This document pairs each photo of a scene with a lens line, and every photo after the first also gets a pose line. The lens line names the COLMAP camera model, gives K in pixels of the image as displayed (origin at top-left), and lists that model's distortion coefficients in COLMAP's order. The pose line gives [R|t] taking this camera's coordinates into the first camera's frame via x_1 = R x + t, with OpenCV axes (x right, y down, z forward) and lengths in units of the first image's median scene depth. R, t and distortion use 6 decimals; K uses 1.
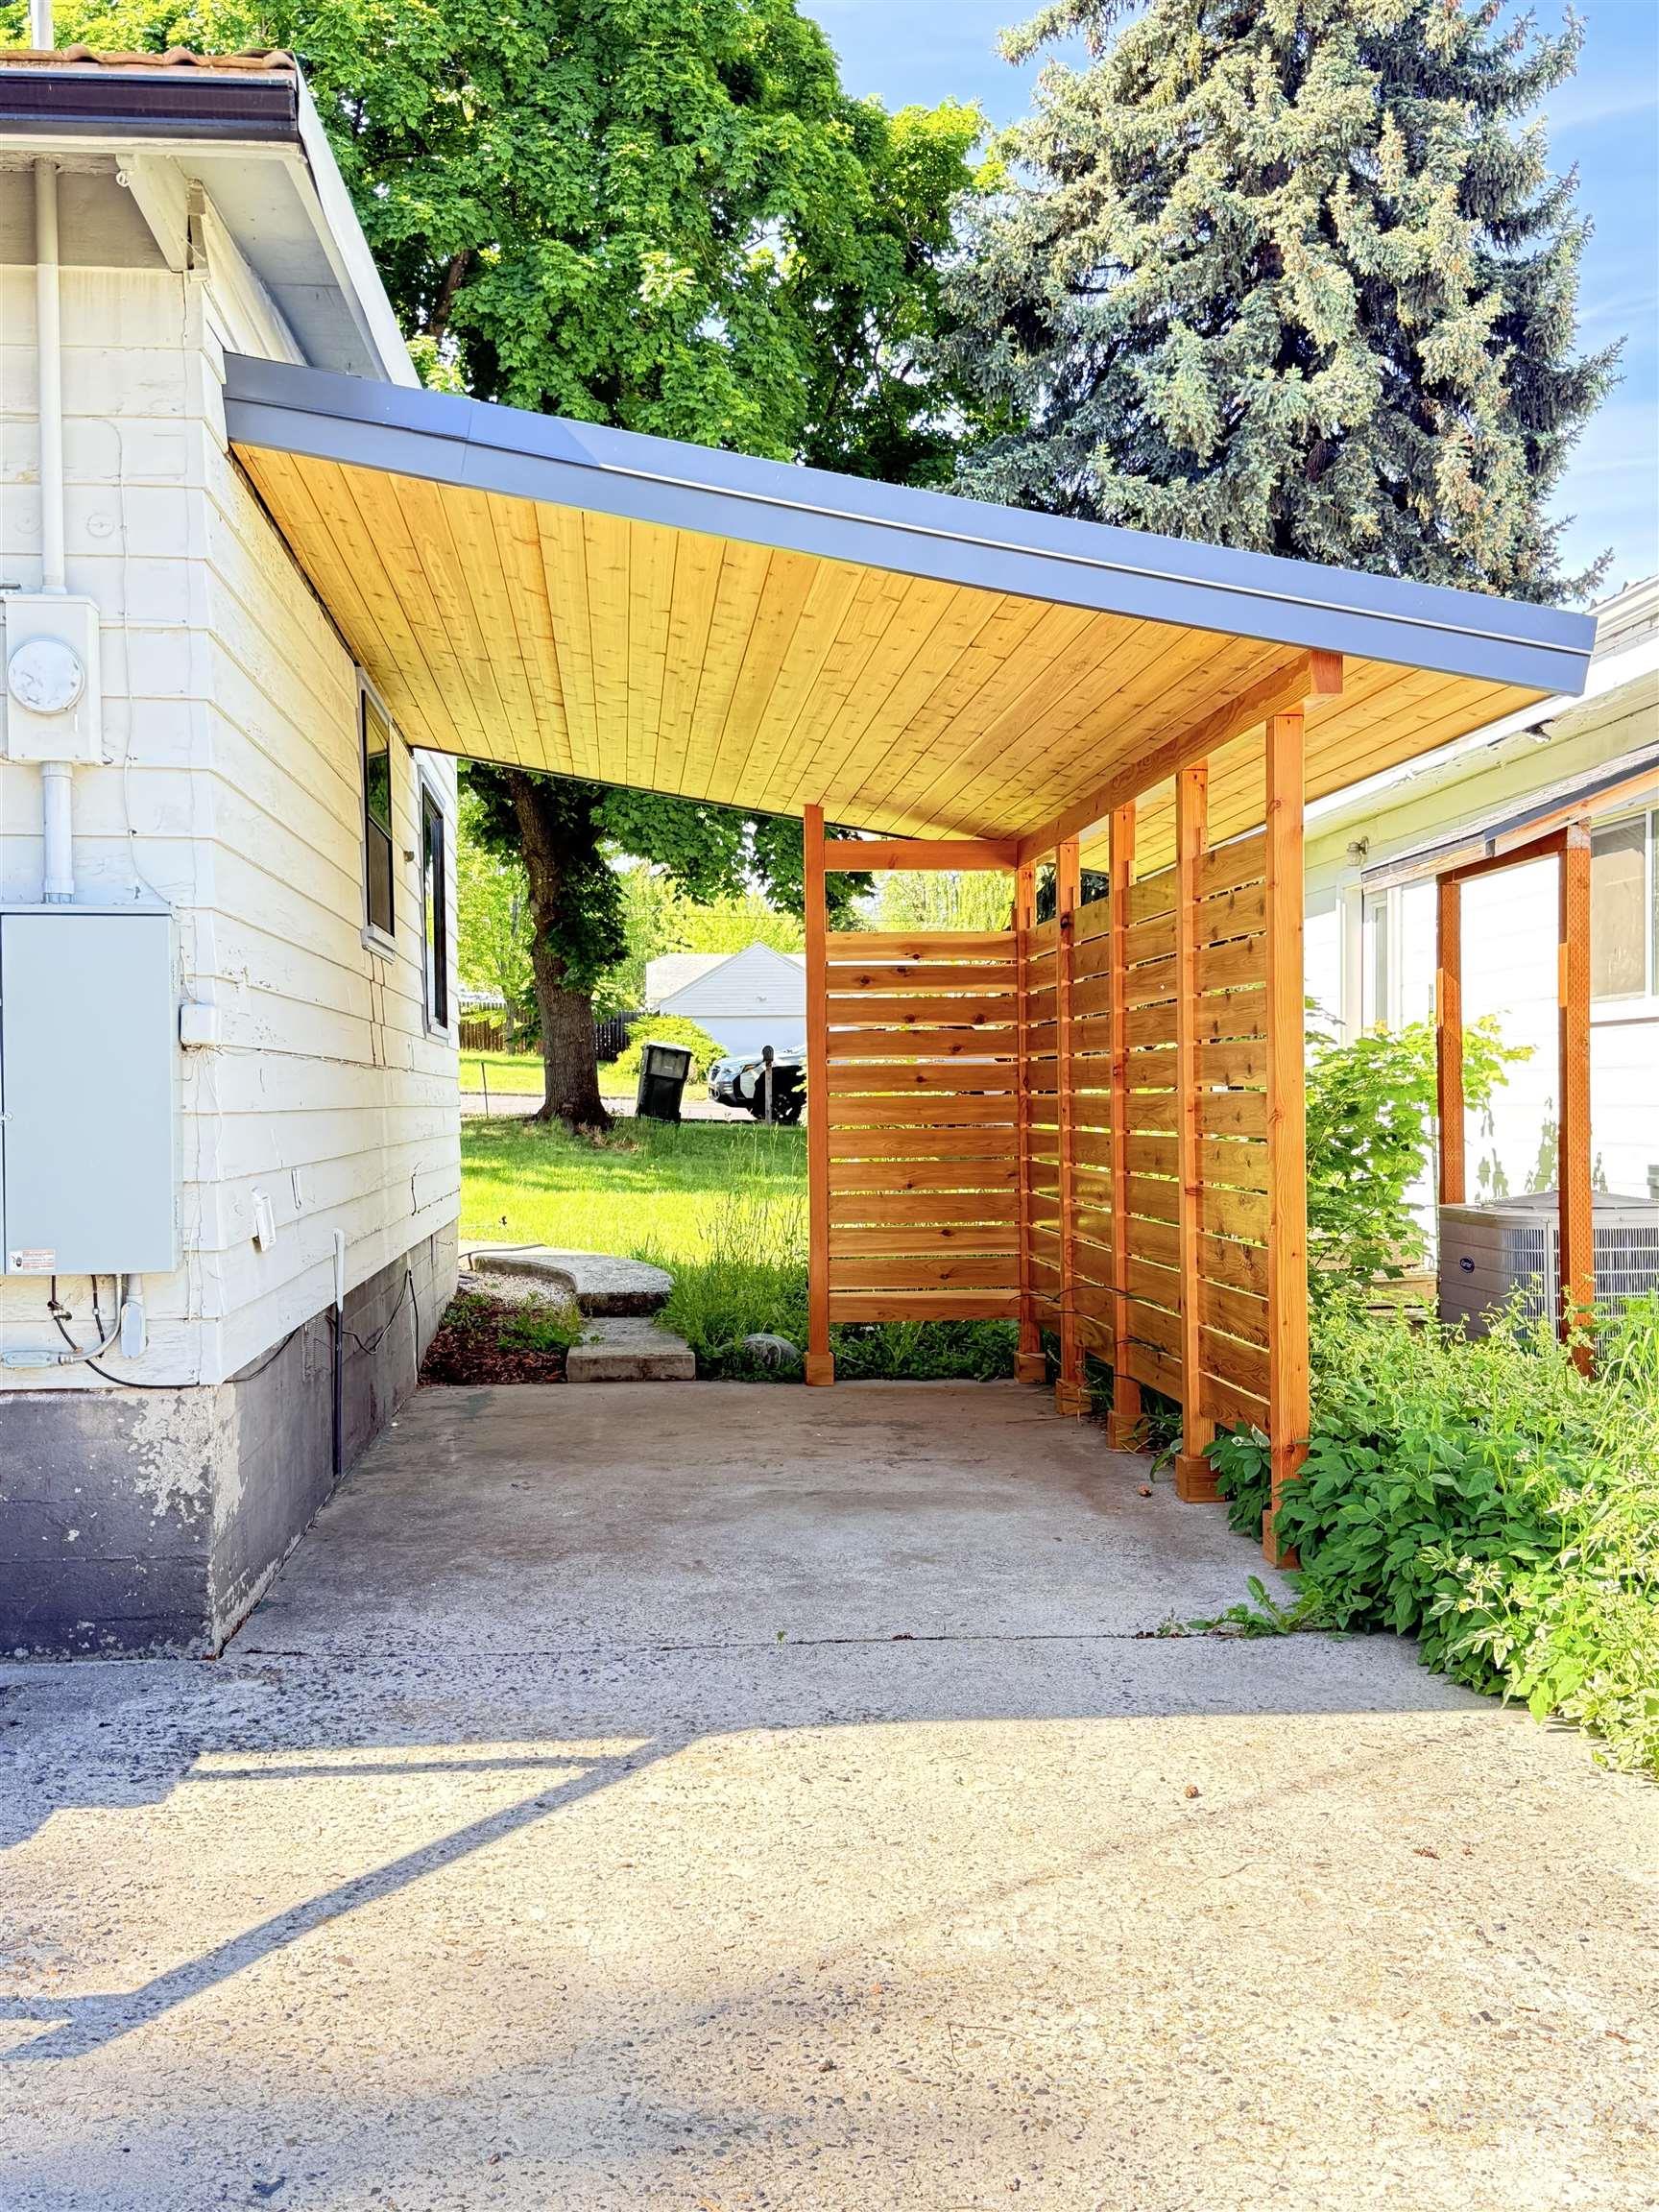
lens RADIAL K [[2186.8, 0, 836.4], [0, 2186.8, 1111.0], [0, 0, 1]] dist [0.049461, 0.000000]
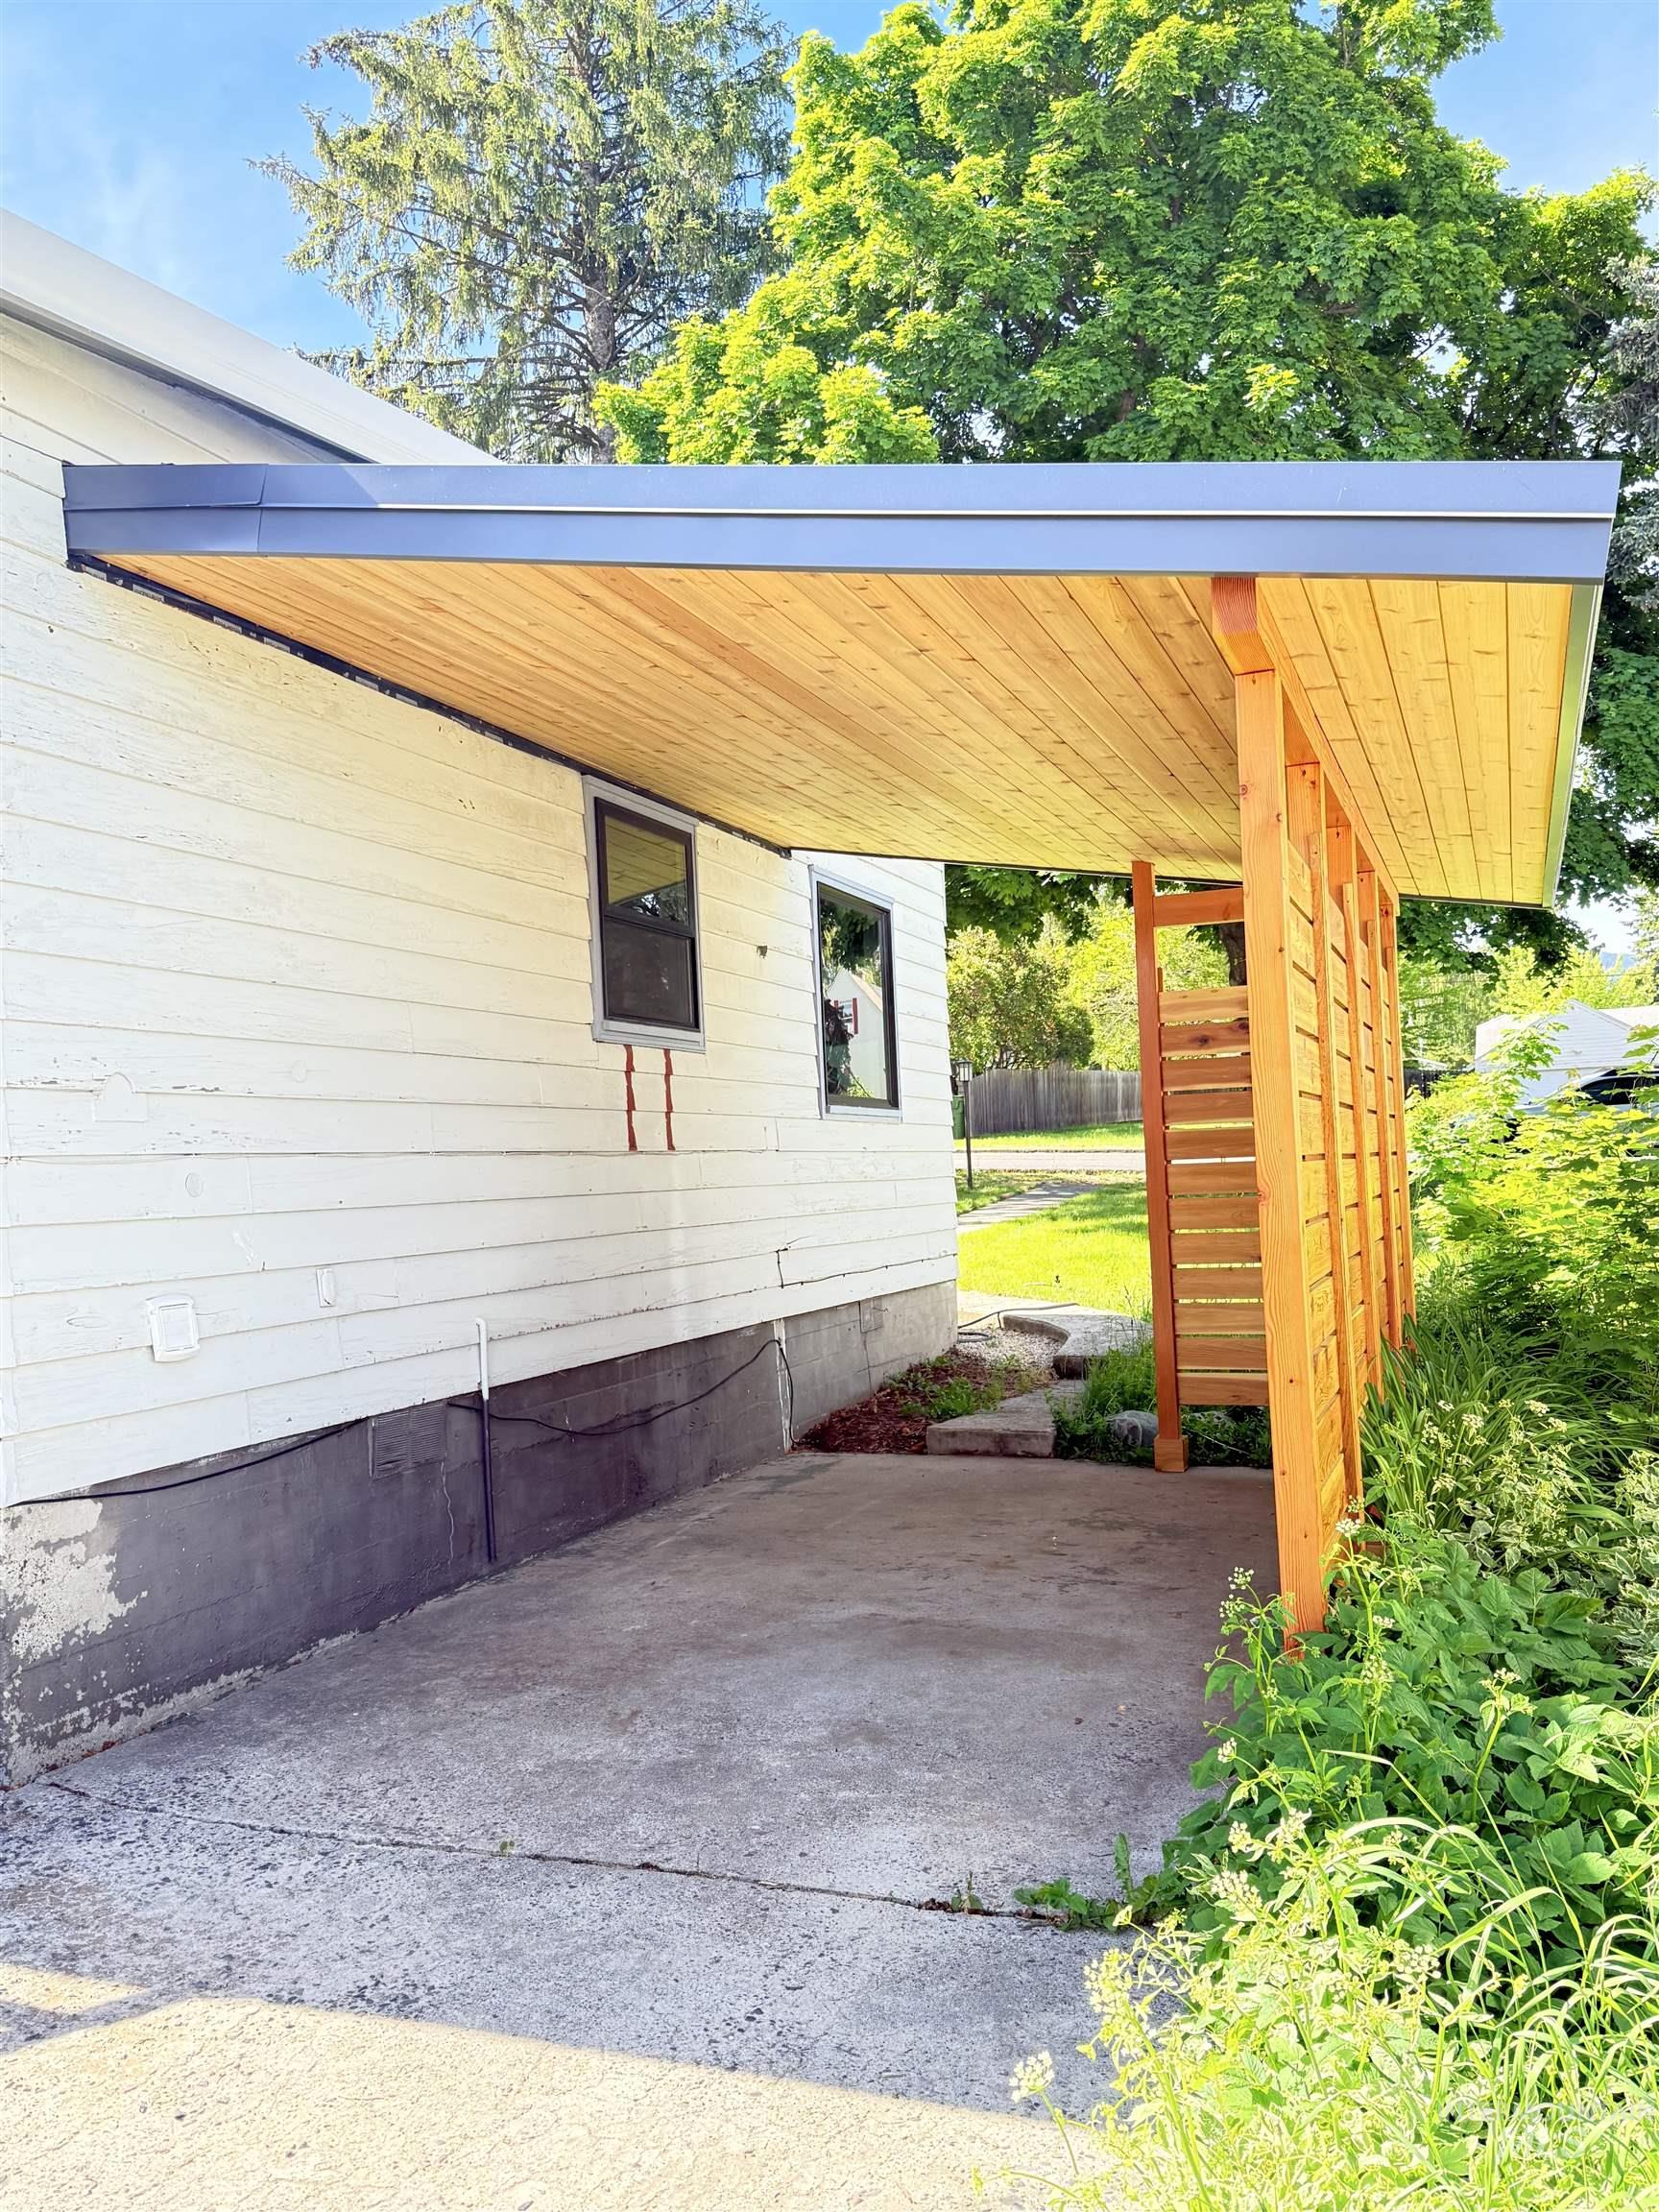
lens RADIAL K [[1813.7, 0, 845.7], [0, 1813.7, 1109.3], [0, 0, 1]] dist [0.030183, -0.050373]
pose [[0.896831, -0.040947, -0.440474, 0.358808], [0.028300, 0.998978, -0.035245, -0.010710], [0.441467, 0.019144, 0.897073, 0.378879]]
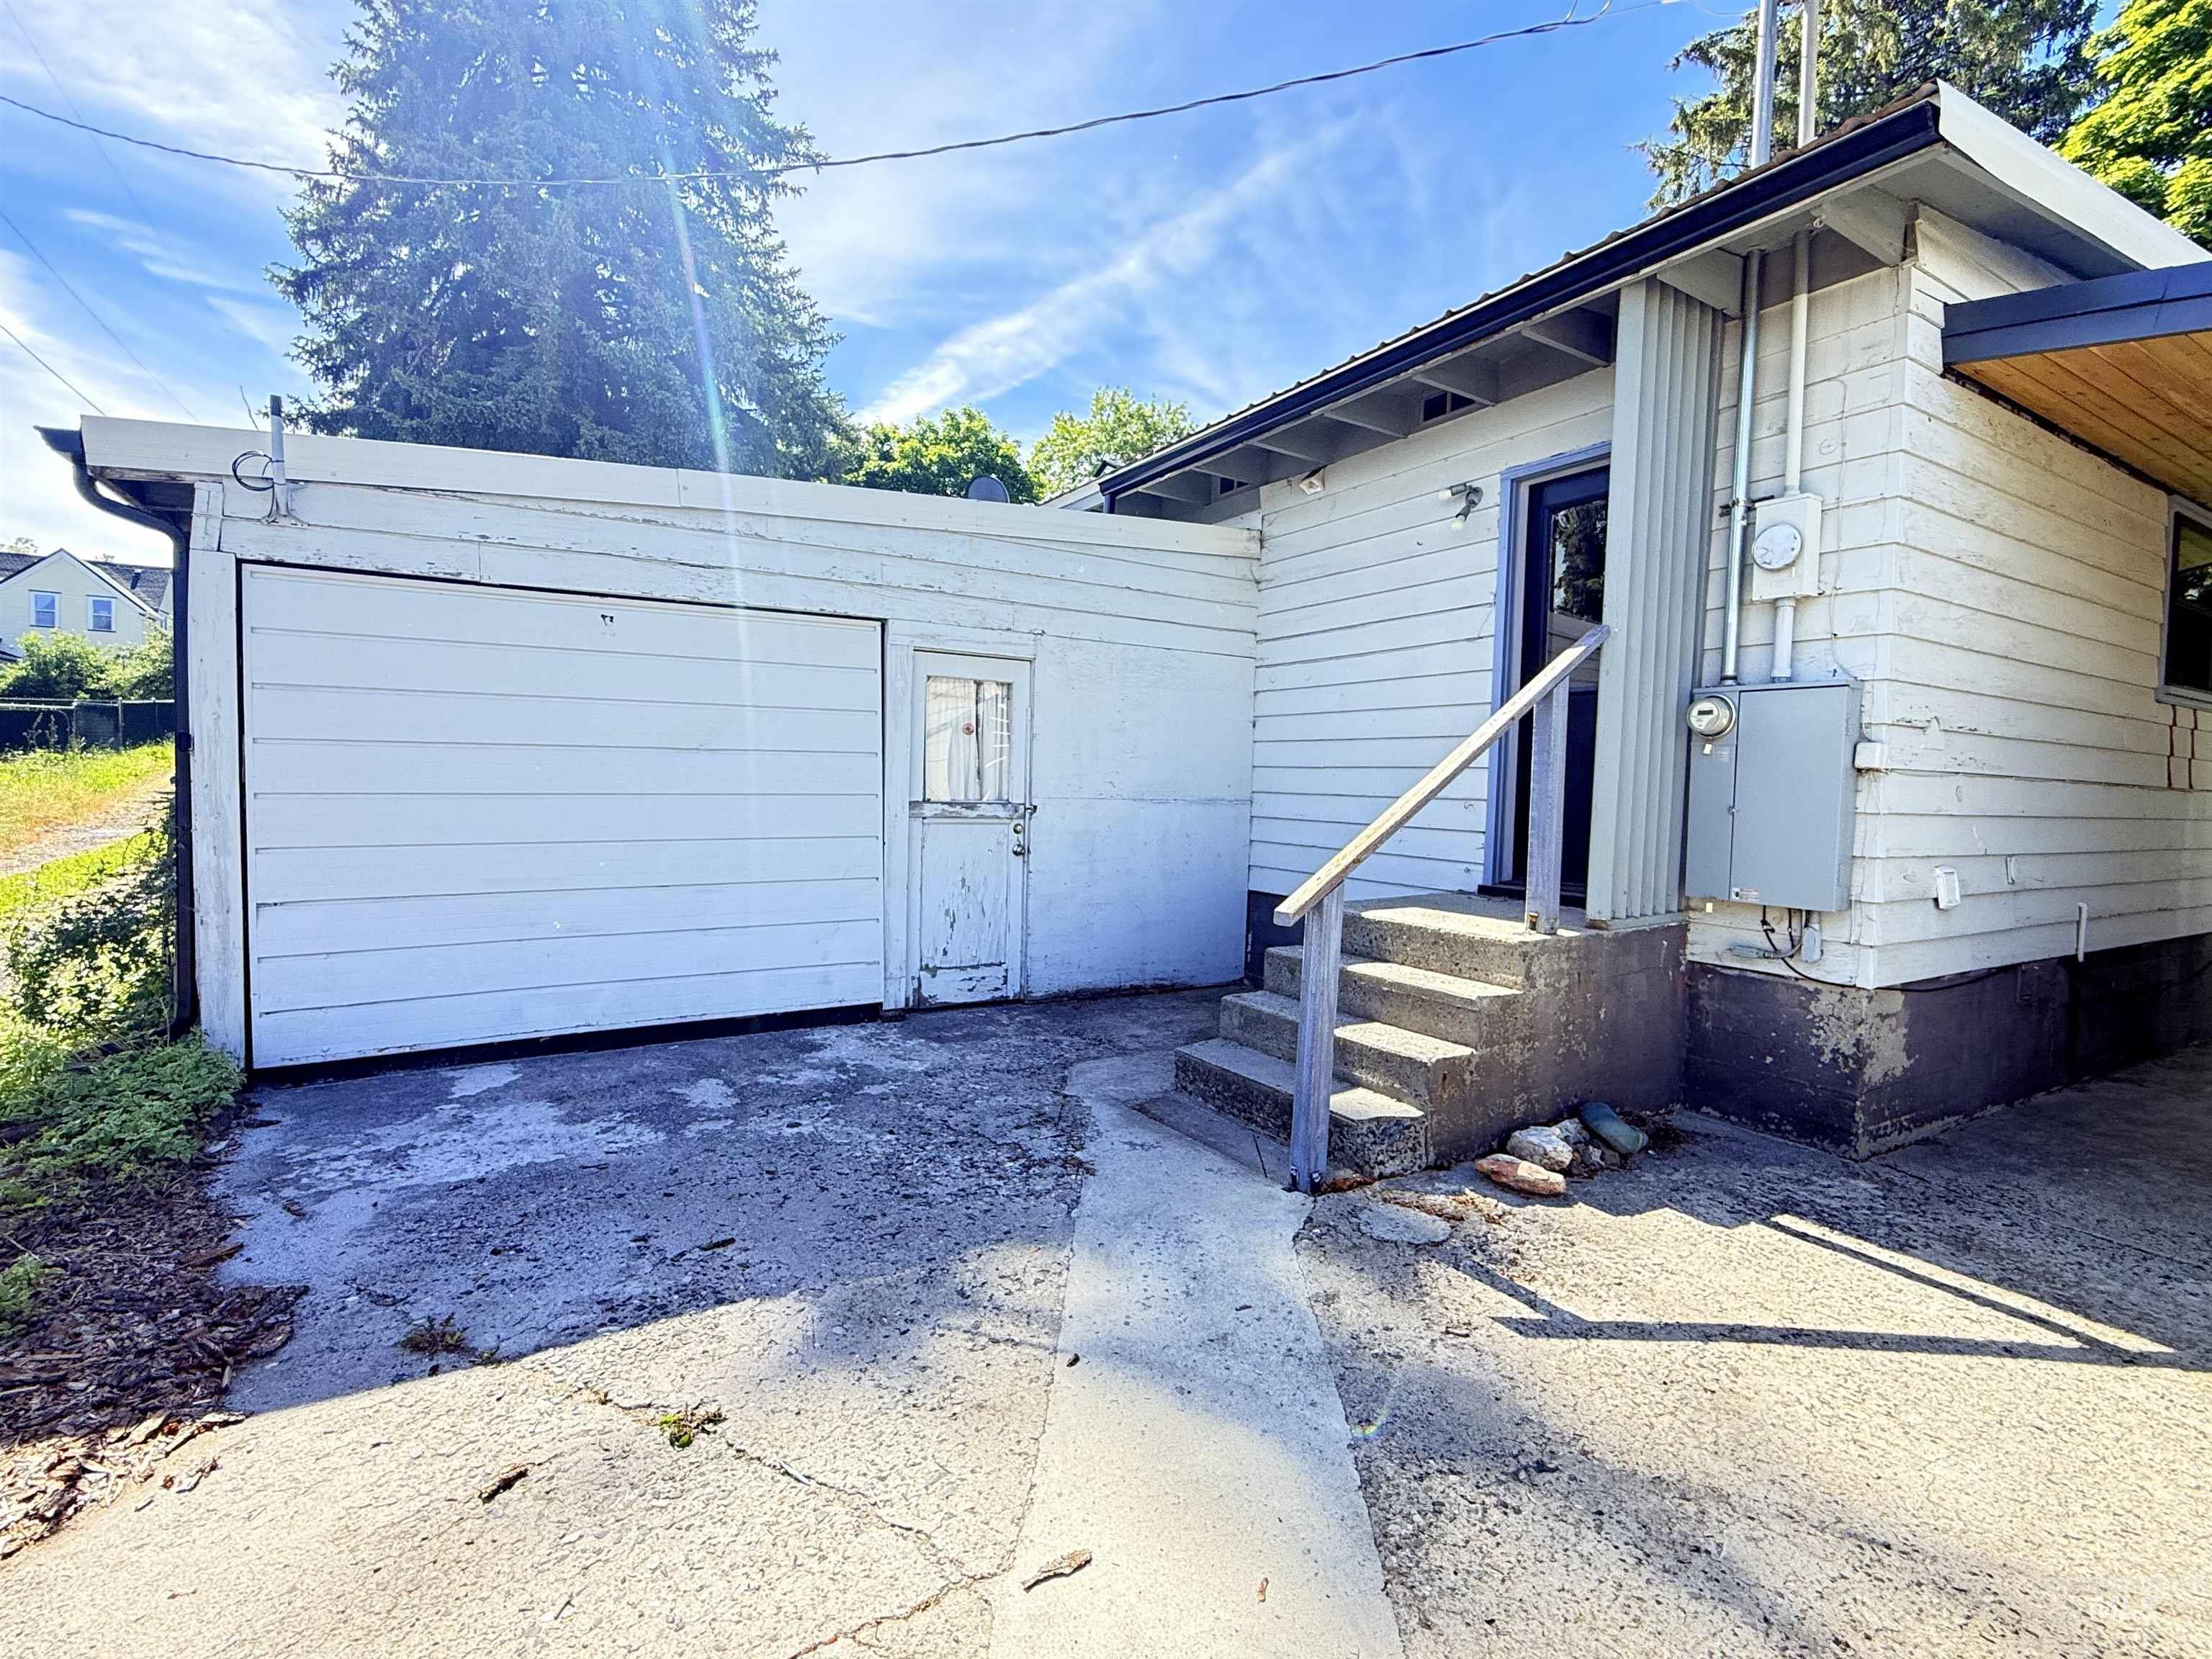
lens RADIAL K [[1038.4, 0, 1099.0], [0, 1038.4, 826.3], [0, 0, 1]] dist [-0.002032, 0.000216]
pose [[0.428007, 0.057630, -0.901936, 0.118966], [-0.038545, 0.998221, 0.045490, -0.001528], [0.902953, 0.015295, 0.429467, 0.169579]]
